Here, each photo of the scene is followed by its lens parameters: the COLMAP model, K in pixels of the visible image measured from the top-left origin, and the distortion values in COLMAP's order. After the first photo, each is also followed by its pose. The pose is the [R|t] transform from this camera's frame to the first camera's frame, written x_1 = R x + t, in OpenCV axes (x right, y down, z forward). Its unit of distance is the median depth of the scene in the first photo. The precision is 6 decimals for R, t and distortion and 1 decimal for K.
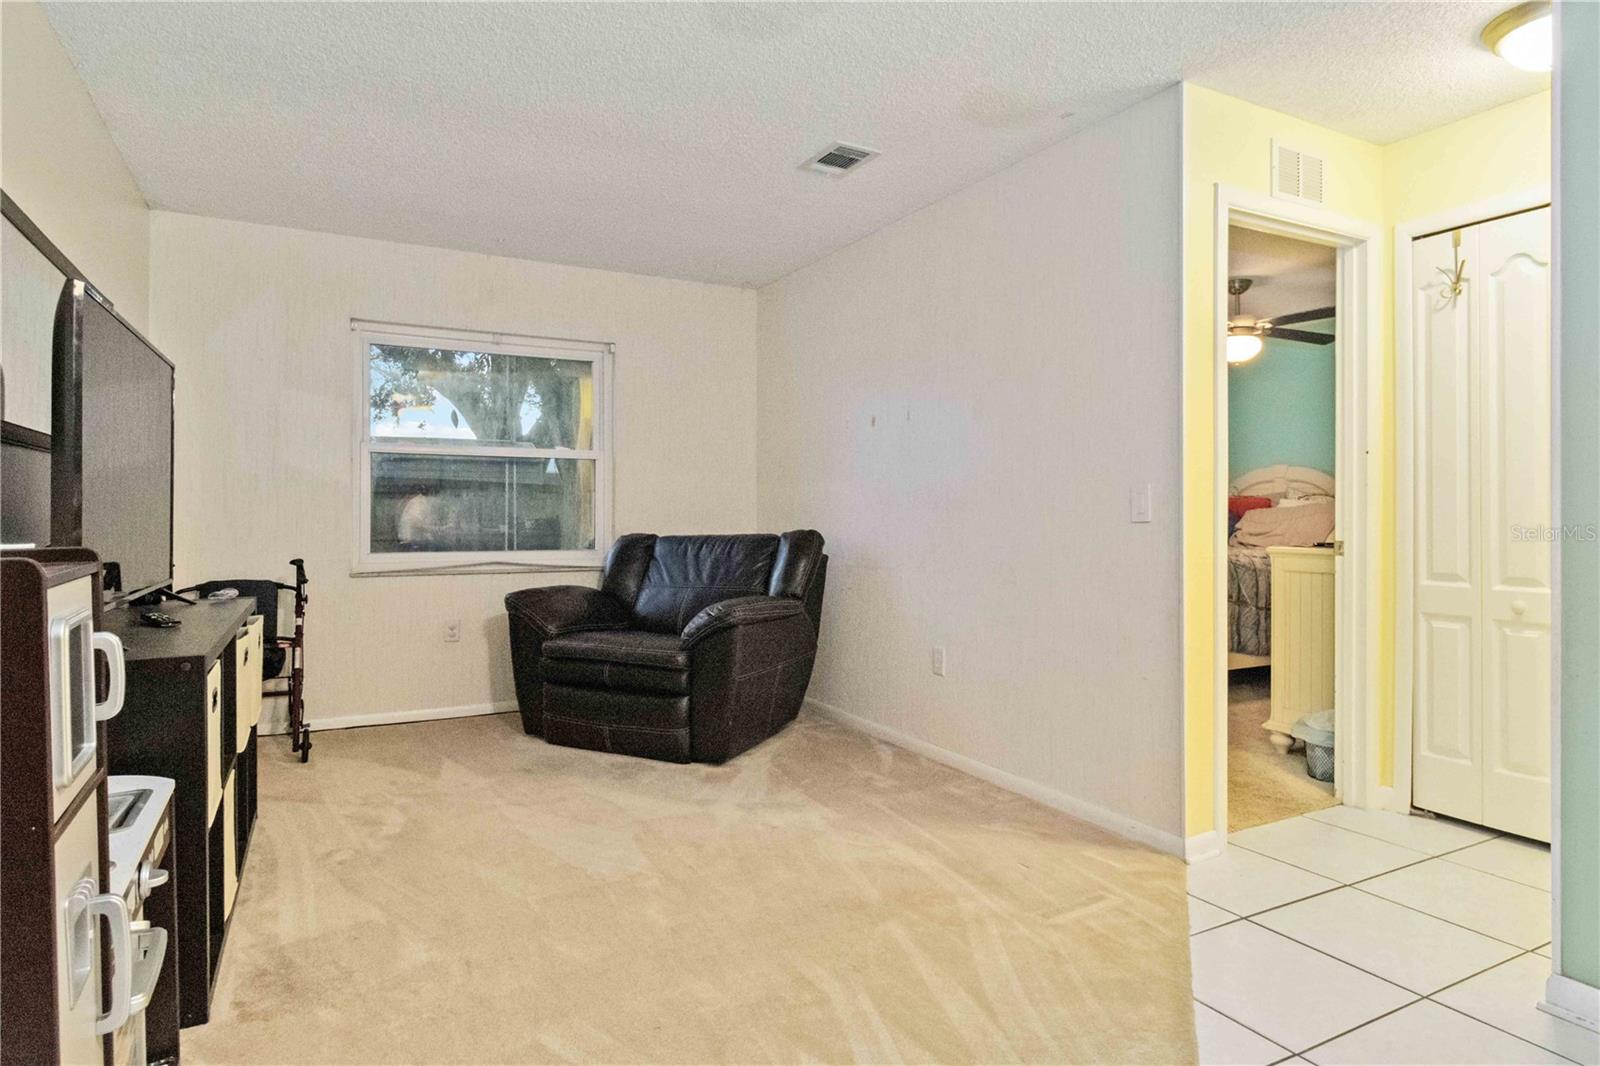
lens RADIAL K [[906.3, 0, 833.8], [0, 906.3, 515.7], [0, 0, 1]] dist [0.004927, -0.002553]
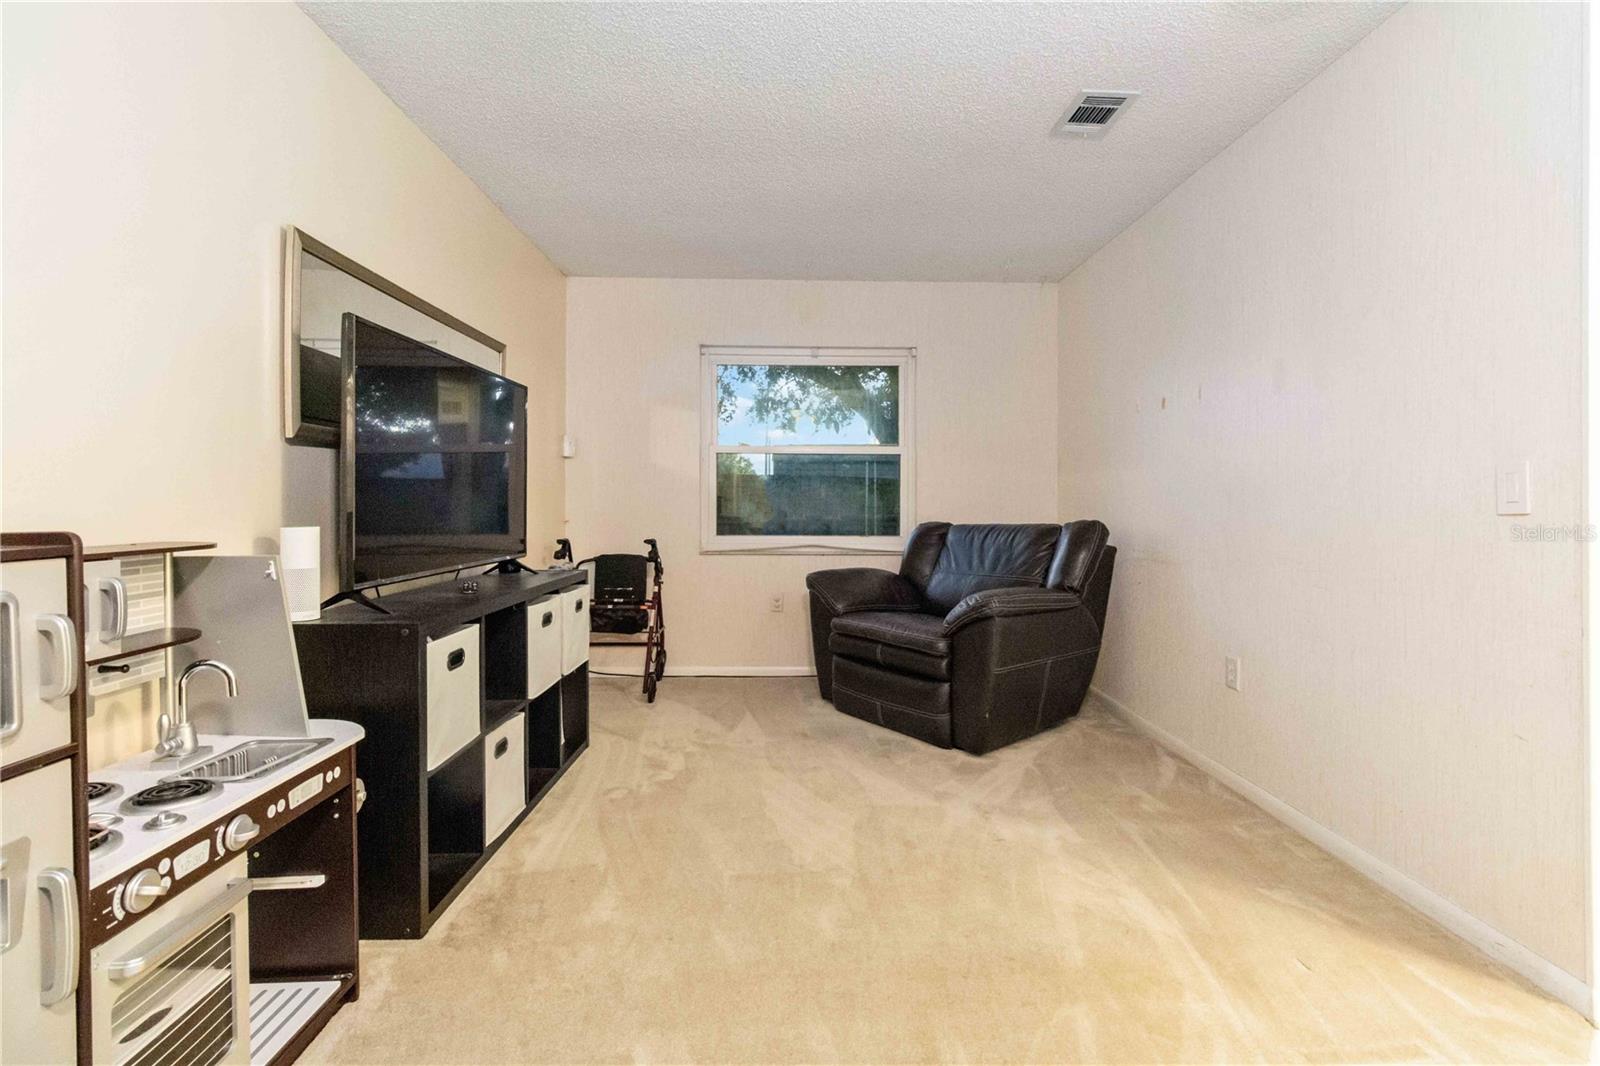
lens RADIAL K [[758.8, 0, 825.4], [0, 758.8, 504.9], [0, 0, 1]] dist [0.002974, 0.000286]
pose [[0.888535, 0.000820, -0.458808, 0.107074], [-0.001609, 0.999998, -0.001330, 0.001134], [0.458806, 0.001920, 0.888534, 0.182246]]
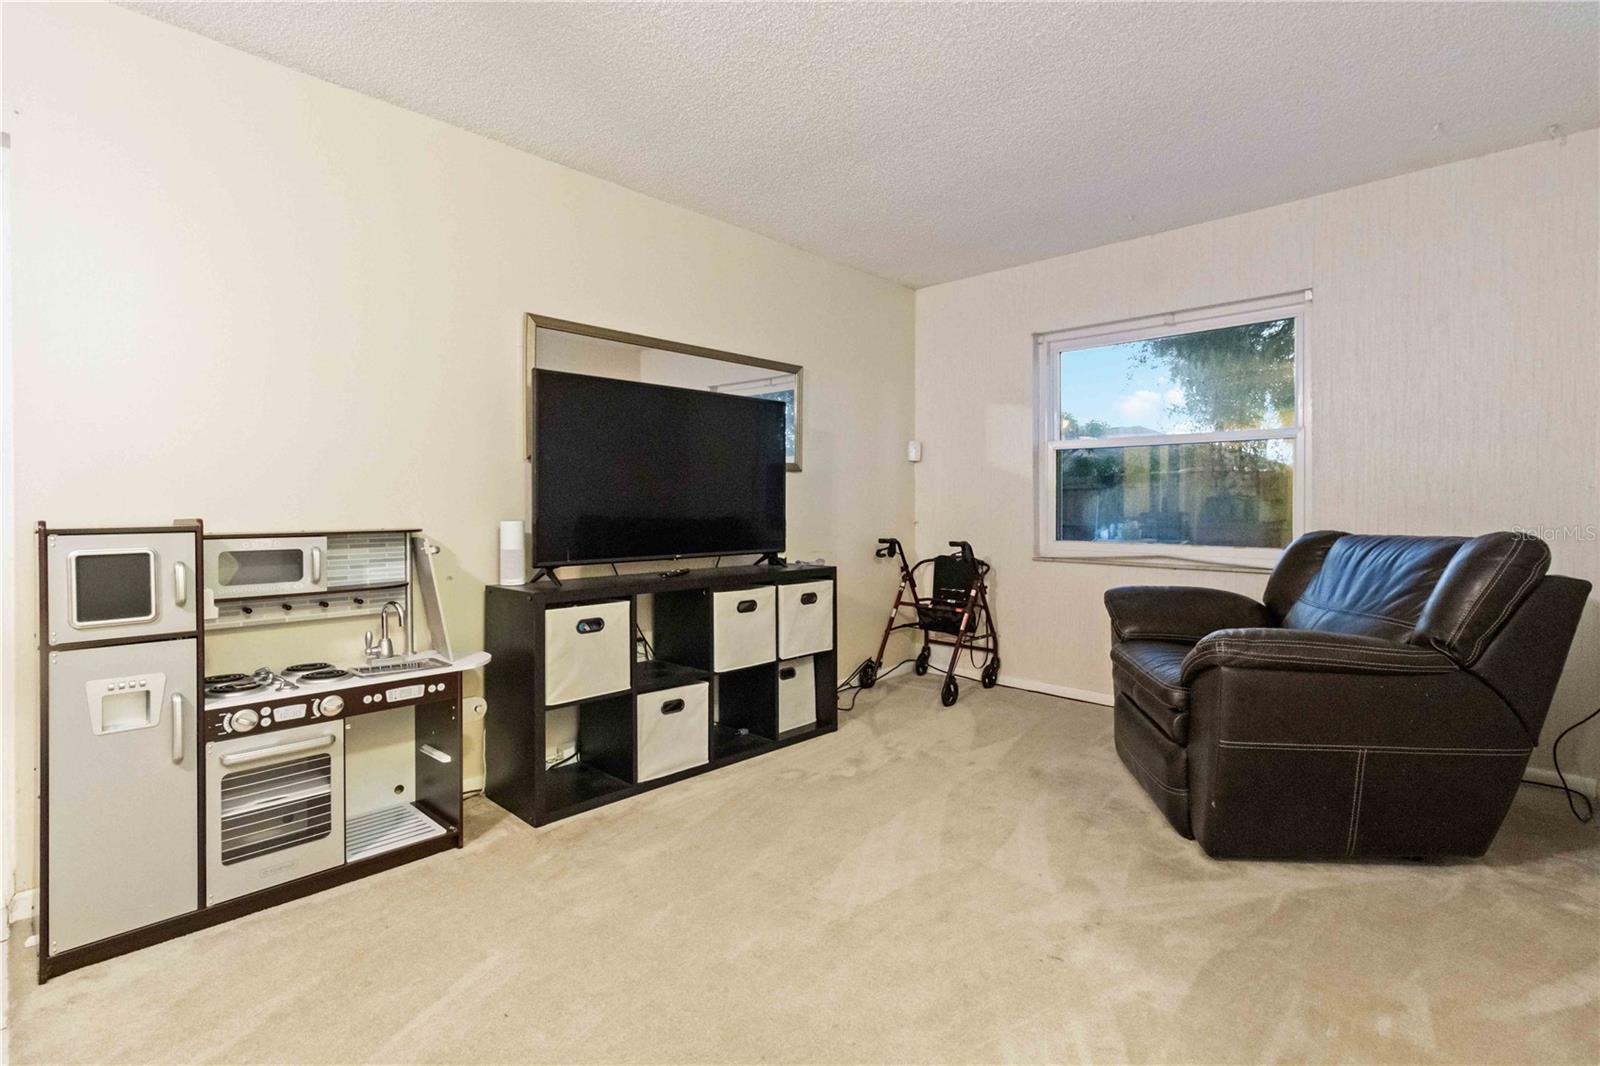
lens RADIAL K [[758.8, 0, 834.1], [0, 758.8, 510.6], [0, 0, 1]] dist [0.002974, 0.000286]
pose [[0.301262, 0.005201, -0.953527, 0.348977], [-0.003647, 0.999984, 0.004302, 0.001988], [0.953535, 0.002182, 0.301276, 0.538400]]
